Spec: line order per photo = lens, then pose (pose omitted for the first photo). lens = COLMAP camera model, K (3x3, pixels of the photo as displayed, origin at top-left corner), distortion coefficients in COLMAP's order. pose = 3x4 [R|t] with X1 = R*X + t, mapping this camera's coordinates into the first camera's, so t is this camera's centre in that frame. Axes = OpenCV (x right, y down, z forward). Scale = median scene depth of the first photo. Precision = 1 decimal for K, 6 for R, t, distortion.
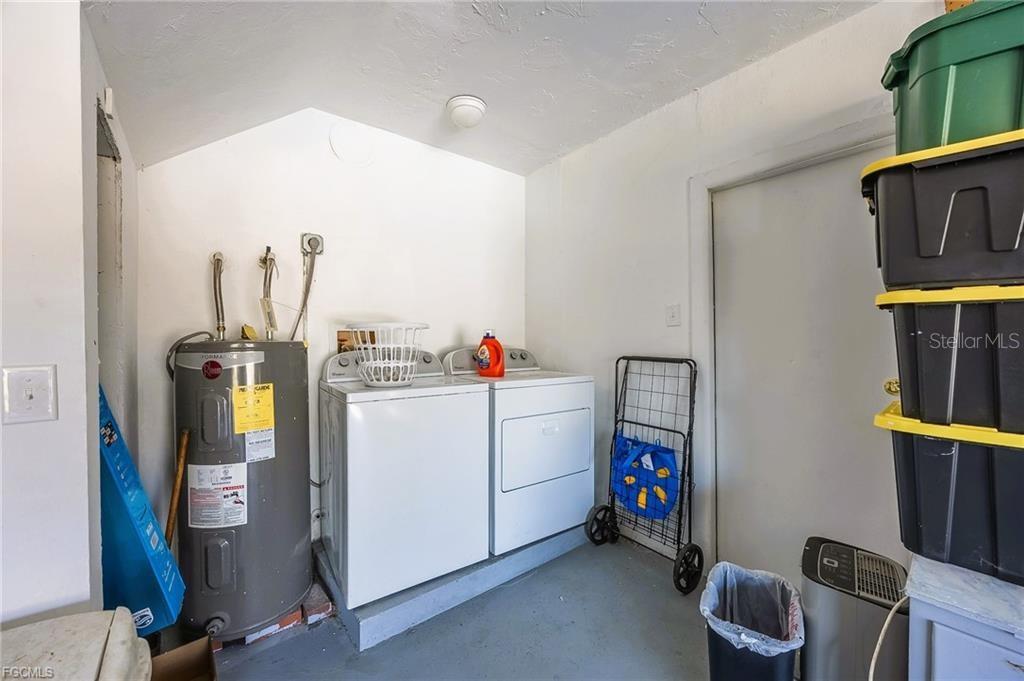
lens RADIAL K [[405.9, 0, 508.3], [0, 405.9, 336.9], [0, 0, 1]] dist [0.000373, 0.000089]
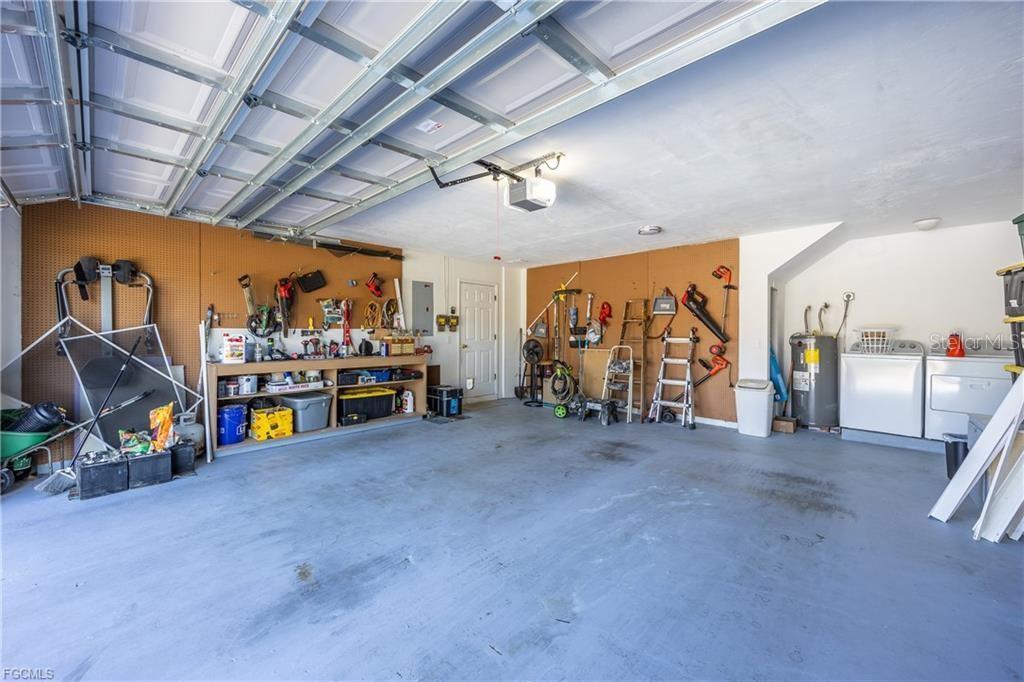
lens RADIAL K [[399.6, 0, 503.2], [0, 399.6, 337.6], [0, 0, 1]] dist [-0.008338, 0.000502]
pose [[0.141976, 0.008910, -0.989830, 1.636508], [-0.014538, 0.999870, 0.006915, 0.031104], [0.989763, 0.013408, 0.142087, -1.432158]]
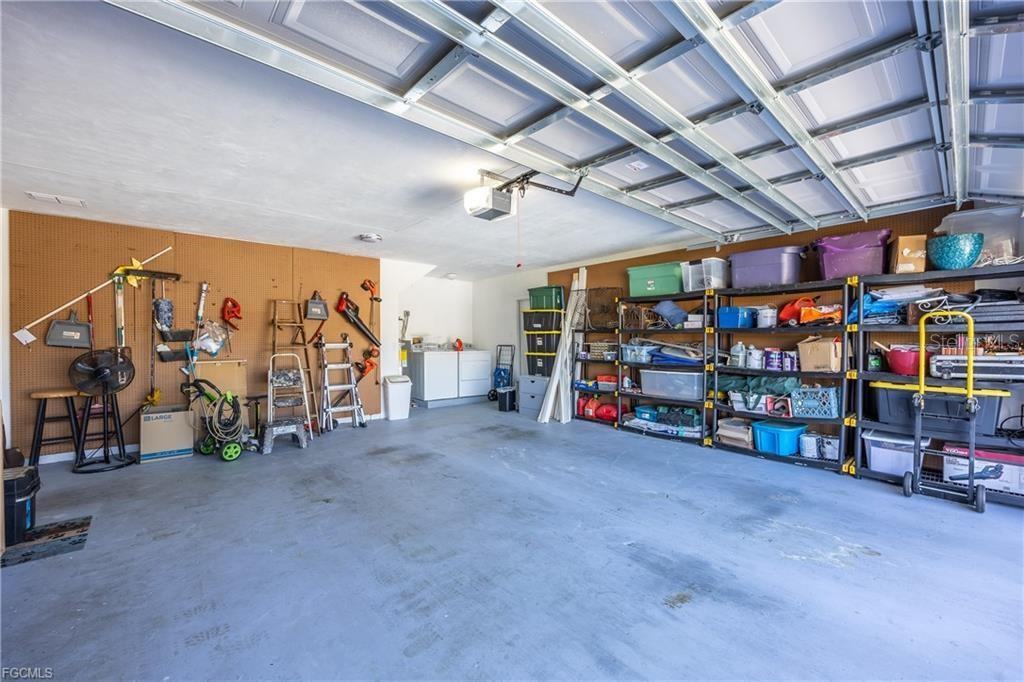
lens RADIAL K [[399.6, 0, 510.1], [0, 399.6, 341.5], [0, 0, 1]] dist [-0.008338, 0.000502]
pose [[0.998212, -0.004724, 0.059591, 0.207909], [0.005036, 0.999974, -0.005094, 0.042158], [-0.059565, 0.005385, 0.998210, -2.617336]]
